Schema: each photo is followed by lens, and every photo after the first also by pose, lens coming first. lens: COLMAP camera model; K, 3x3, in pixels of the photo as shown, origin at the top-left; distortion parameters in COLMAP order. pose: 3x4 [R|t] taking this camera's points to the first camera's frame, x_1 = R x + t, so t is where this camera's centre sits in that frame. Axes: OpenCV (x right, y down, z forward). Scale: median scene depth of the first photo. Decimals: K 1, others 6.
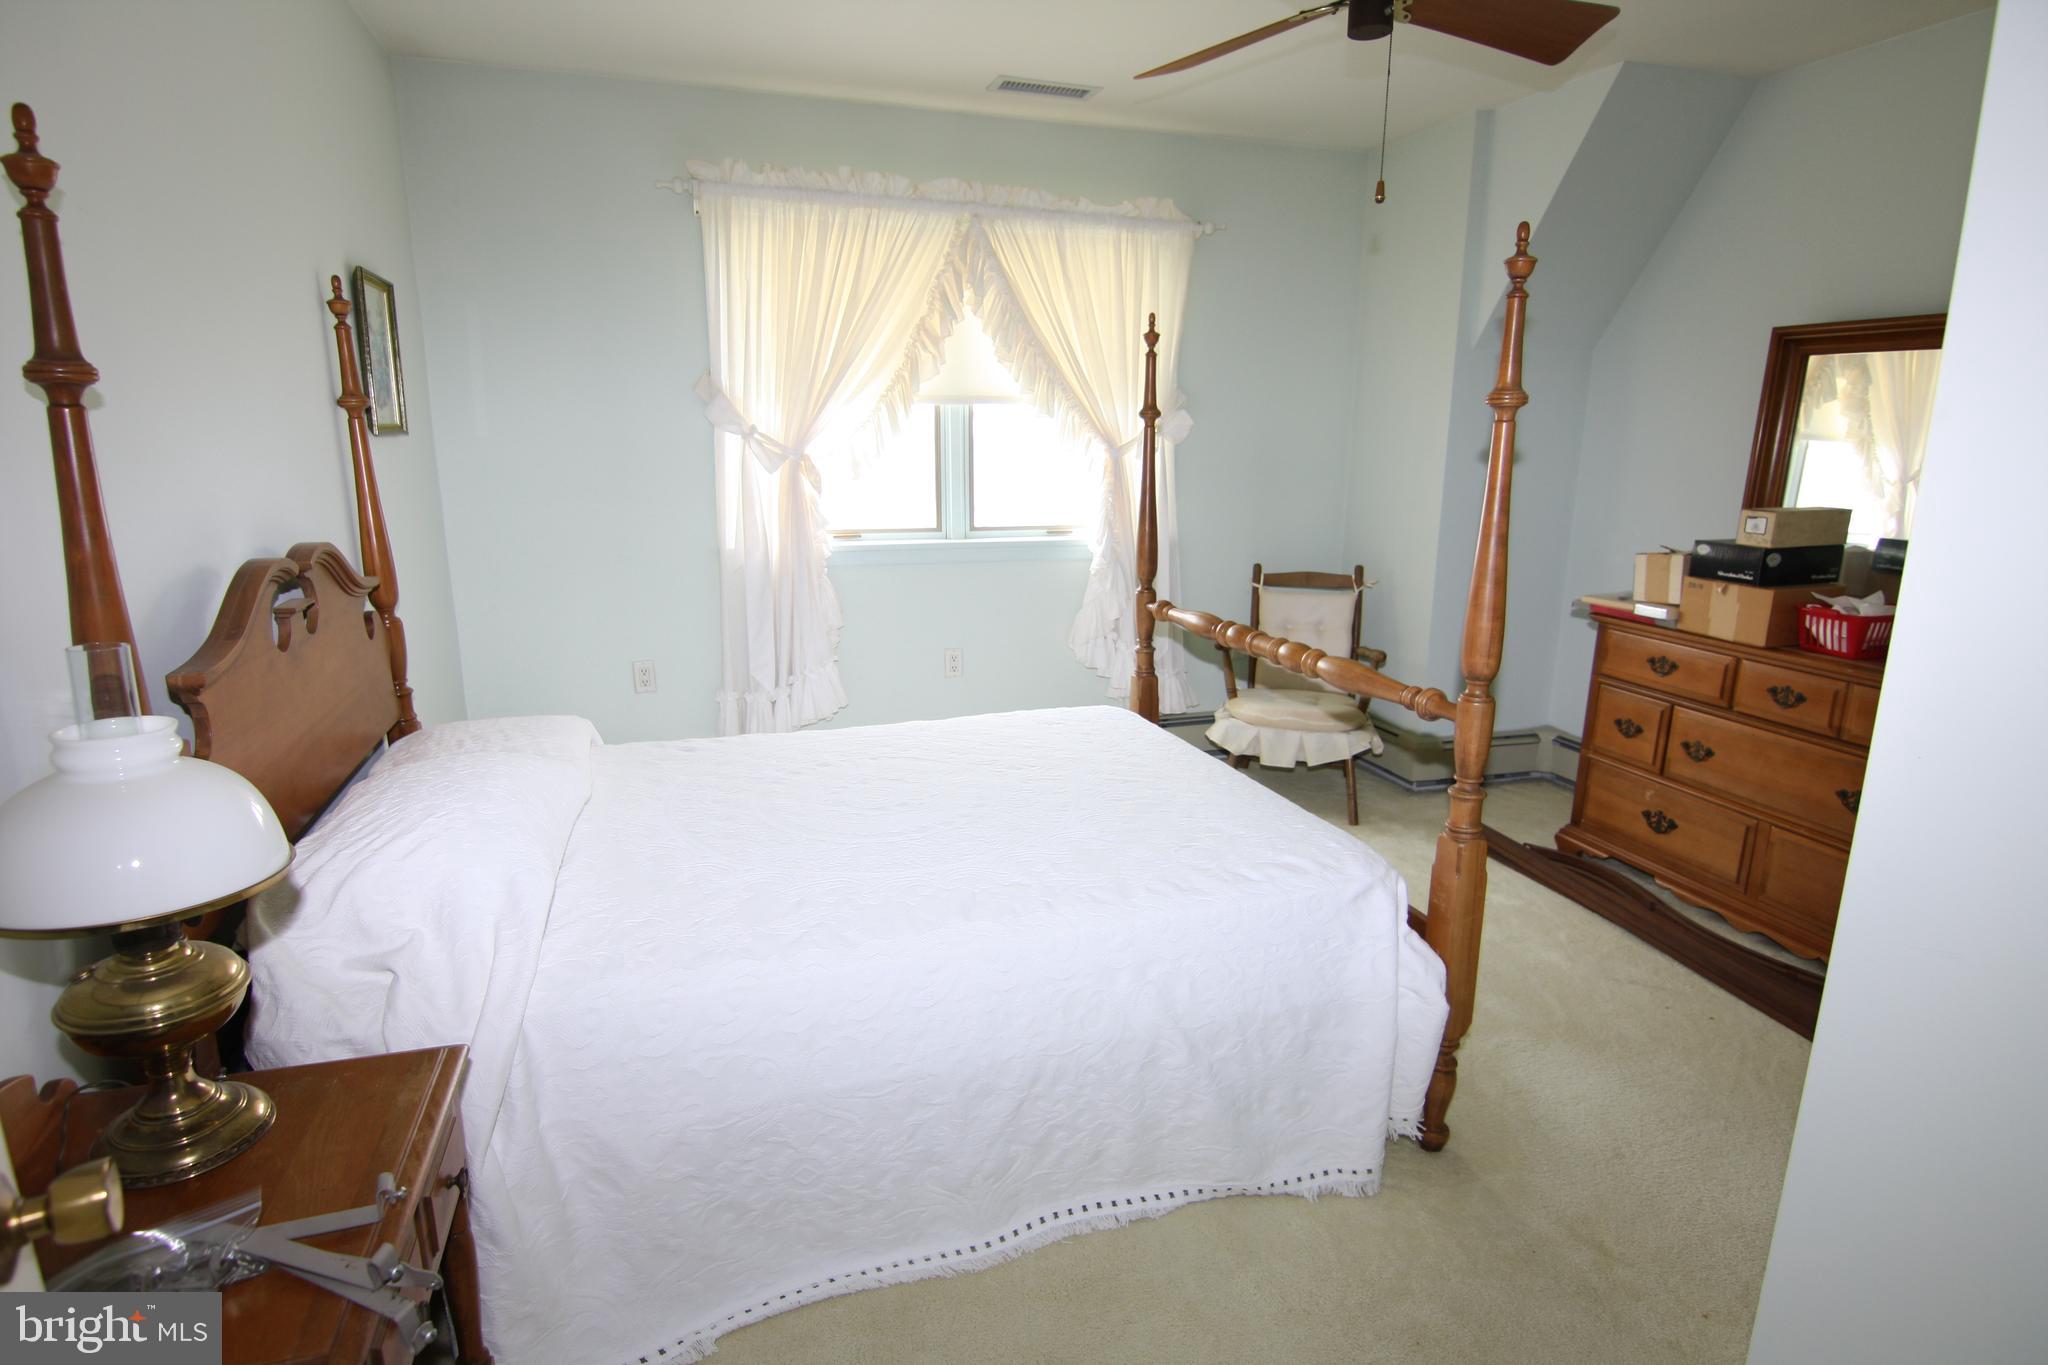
lens RADIAL K [[1058.9, 0, 1028.3], [0, 1058.9, 684.7], [0, 0, 1]] dist [-0.006634, -0.009273]
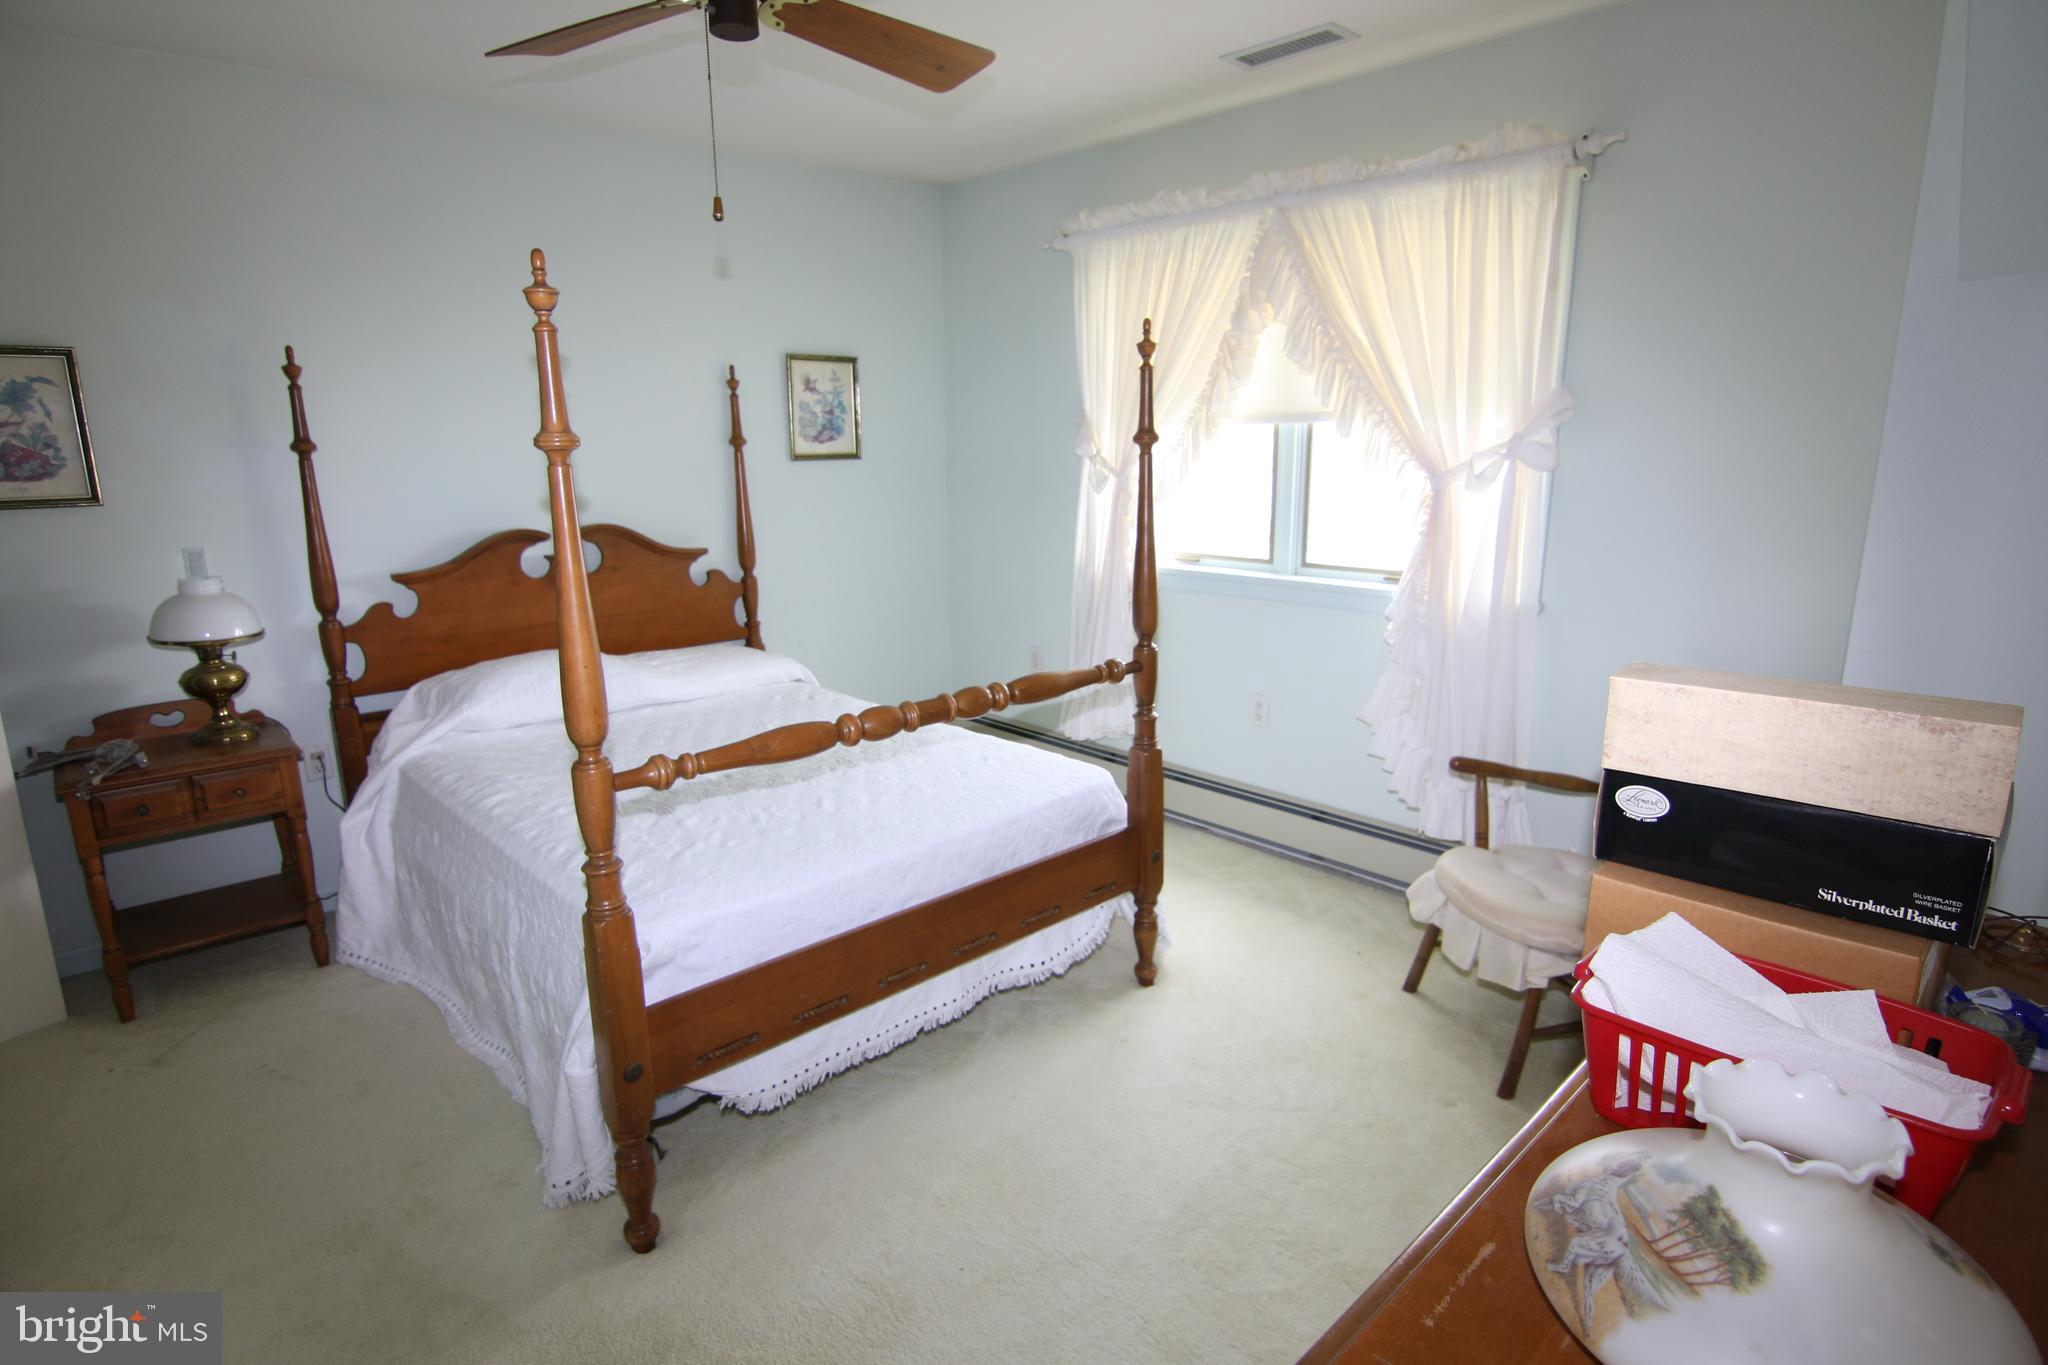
lens RADIAL K [[1058.9, 0, 1028.3], [0, 1058.9, 684.7], [0, 0, 1]] dist [-0.006634, -0.009273]
pose [[0.426414, 0.192694, -0.883765, 0.719345], [-0.196350, 0.973467, 0.117514, -0.123220], [0.882960, 0.123418, 0.452935, 0.473246]]
